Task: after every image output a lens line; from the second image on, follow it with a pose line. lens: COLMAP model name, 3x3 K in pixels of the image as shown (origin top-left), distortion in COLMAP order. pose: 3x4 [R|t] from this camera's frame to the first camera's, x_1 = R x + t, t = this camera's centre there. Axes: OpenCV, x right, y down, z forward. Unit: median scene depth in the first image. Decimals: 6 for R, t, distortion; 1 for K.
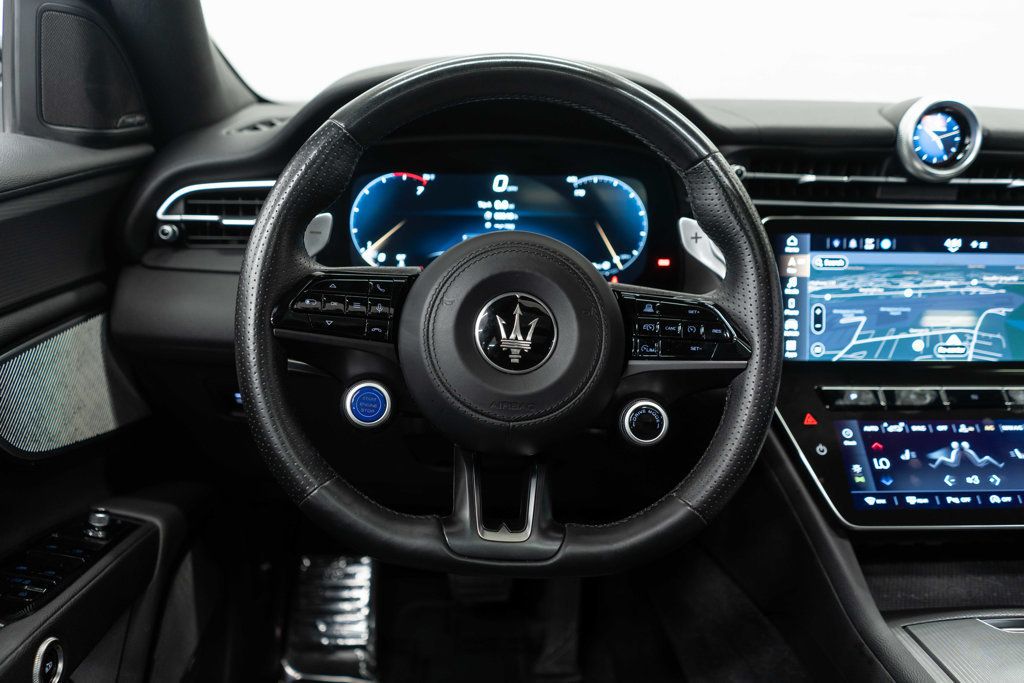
lens RADIAL K [[828.6, 0, 509.2], [0, 828.6, 346.4], [0, 0, 1]] dist [0.003196, -0.007640]
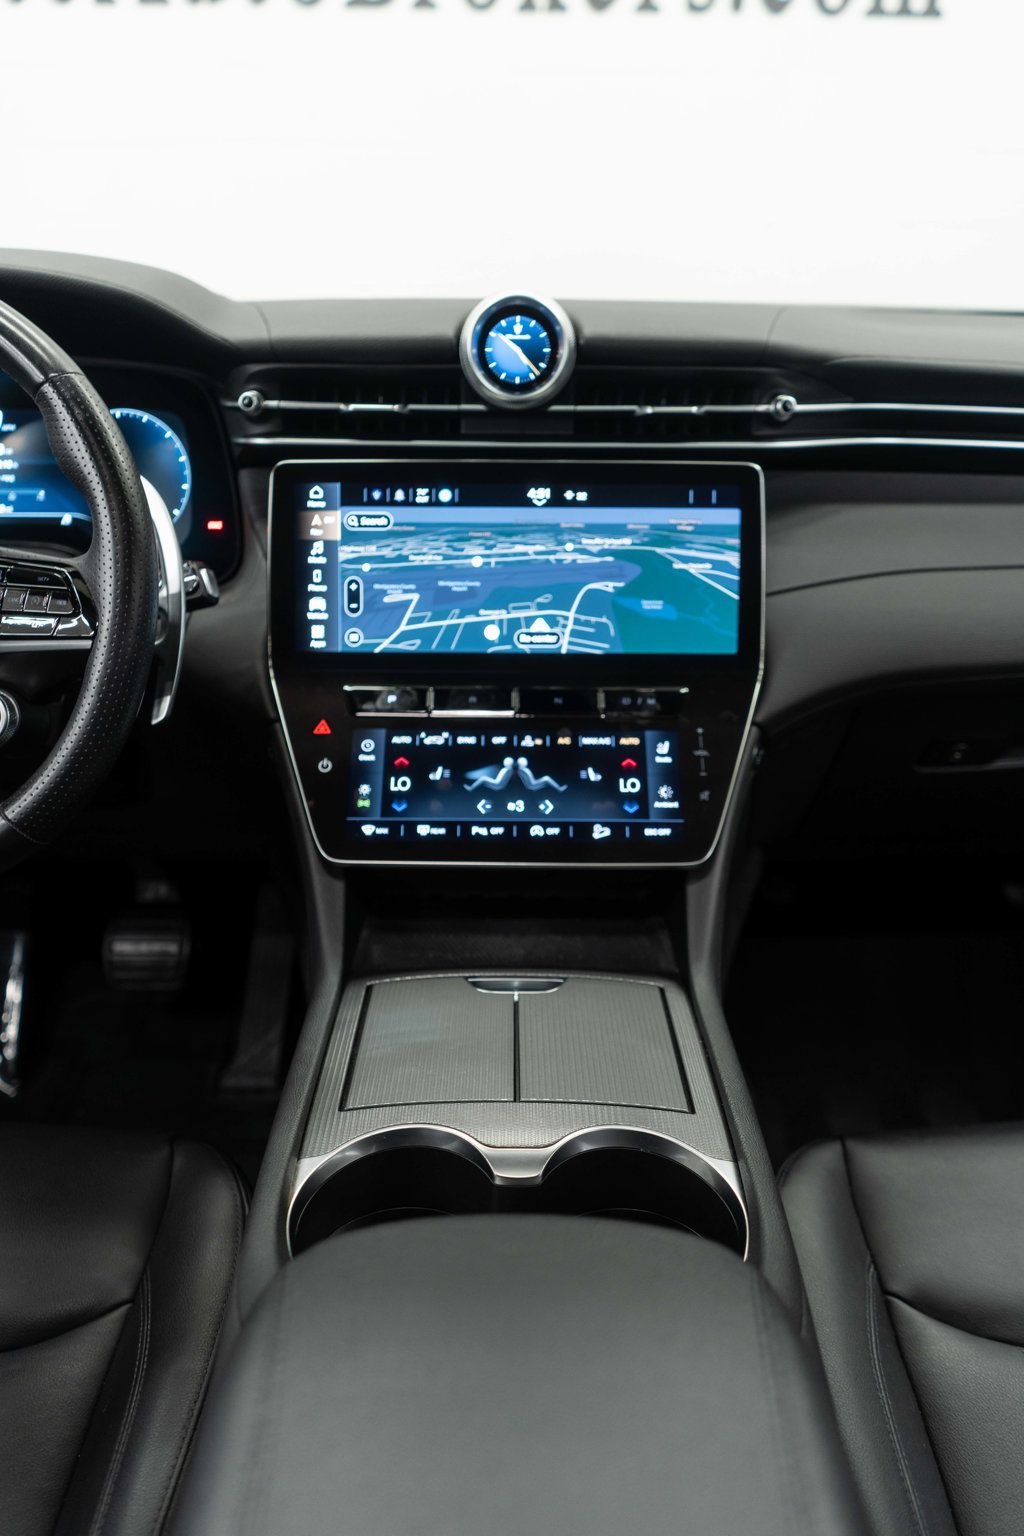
lens RADIAL K [[1242.9, 0, 503.1], [0, 1242.9, 765.9], [0, 0, 1]] dist [0.003196, -0.007640]
pose [[0.997015, 0.007437, -0.076852, 0.594889], [-0.002082, 0.997578, 0.069528, 0.041720], [0.077183, -0.069160, 0.994615, -0.127769]]
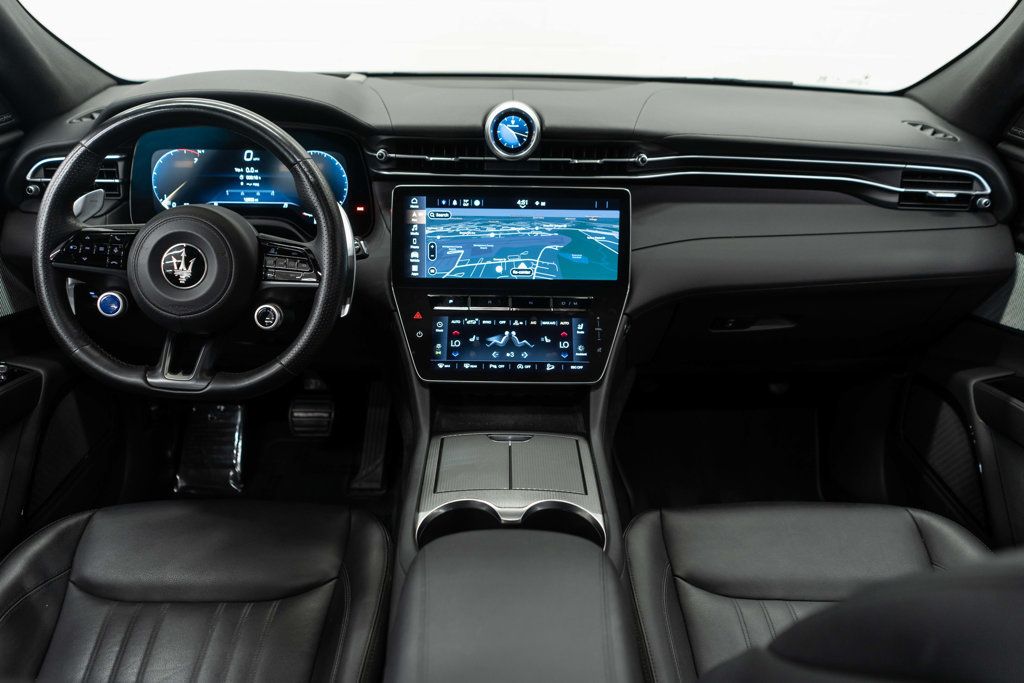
lens RADIAL K [[828.6, 0, 507.4], [0, 828.6, 343.7], [0, 0, 1]] dist [0.003196, -0.007640]
pose [[0.997849, 0.019098, -0.062713, 0.612923], [-0.010117, 0.990026, 0.140522, -0.081412], [0.064772, -0.139585, 0.988089, -0.556370]]
